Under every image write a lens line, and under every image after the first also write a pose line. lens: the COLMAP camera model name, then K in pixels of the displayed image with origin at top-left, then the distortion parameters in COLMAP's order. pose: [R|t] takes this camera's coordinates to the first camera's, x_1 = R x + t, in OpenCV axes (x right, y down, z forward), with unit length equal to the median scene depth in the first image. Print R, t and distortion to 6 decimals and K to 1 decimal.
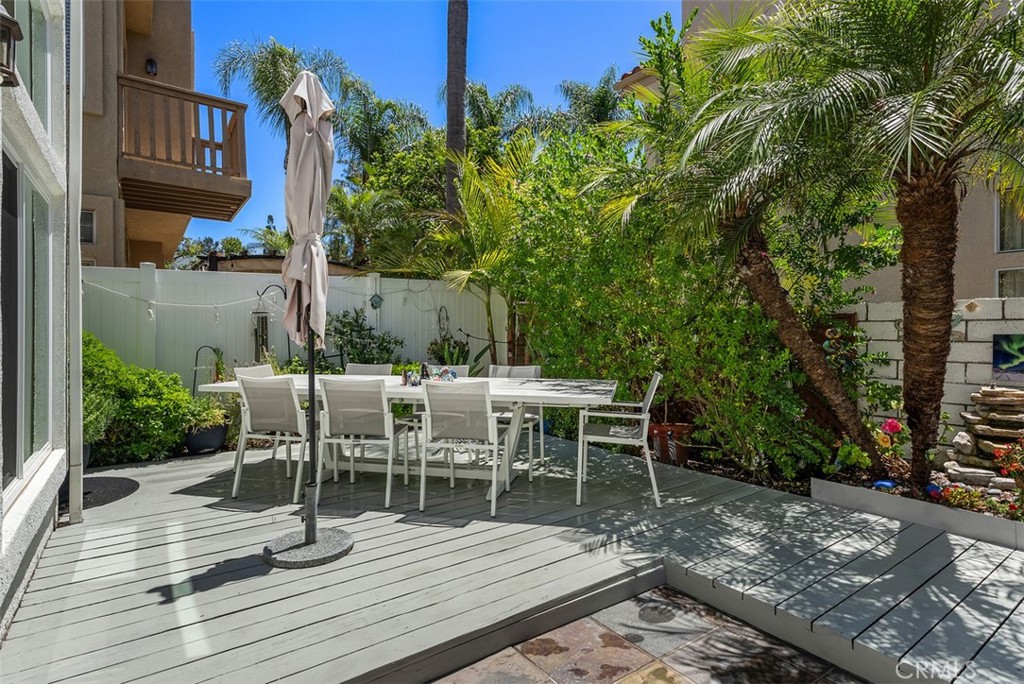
lens RADIAL K [[545.2, 0, 494.7], [0, 545.2, 327.0], [0, 0, 1]] dist [-0.007710, 0.004141]
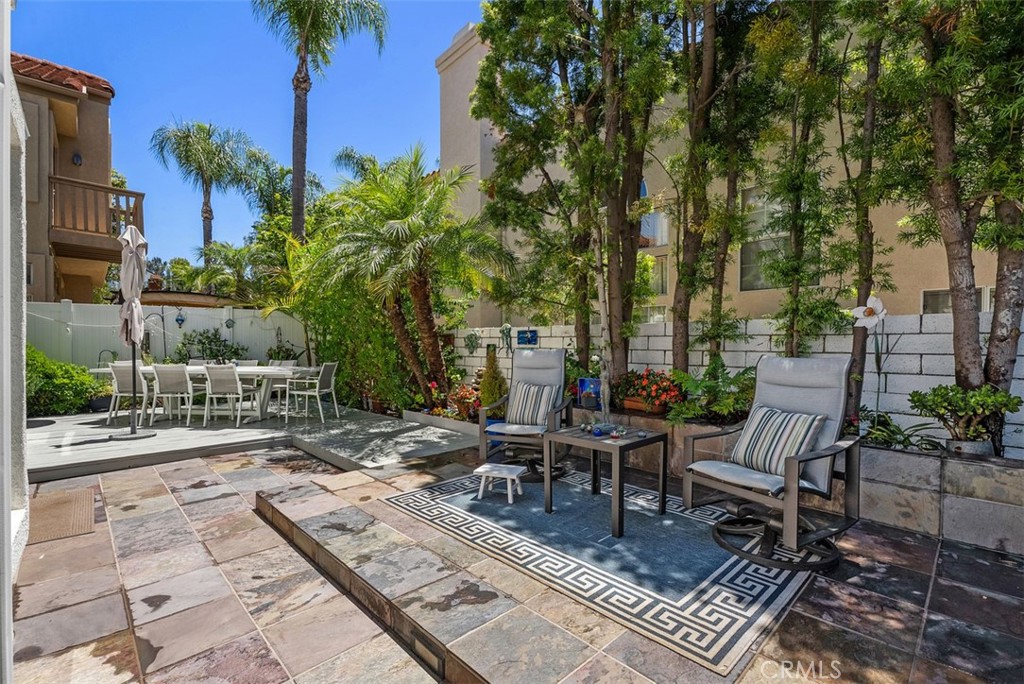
lens RADIAL K [[456.8, 0, 484.1], [0, 456.8, 341.7], [0, 0, 1]] dist [0.006512, -0.002594]
pose [[0.990664, 0.005811, 0.136202, 0.363799], [-0.006008, 0.999981, 0.001035, 0.001063], [-0.136193, -0.001844, 0.990681, -0.469466]]
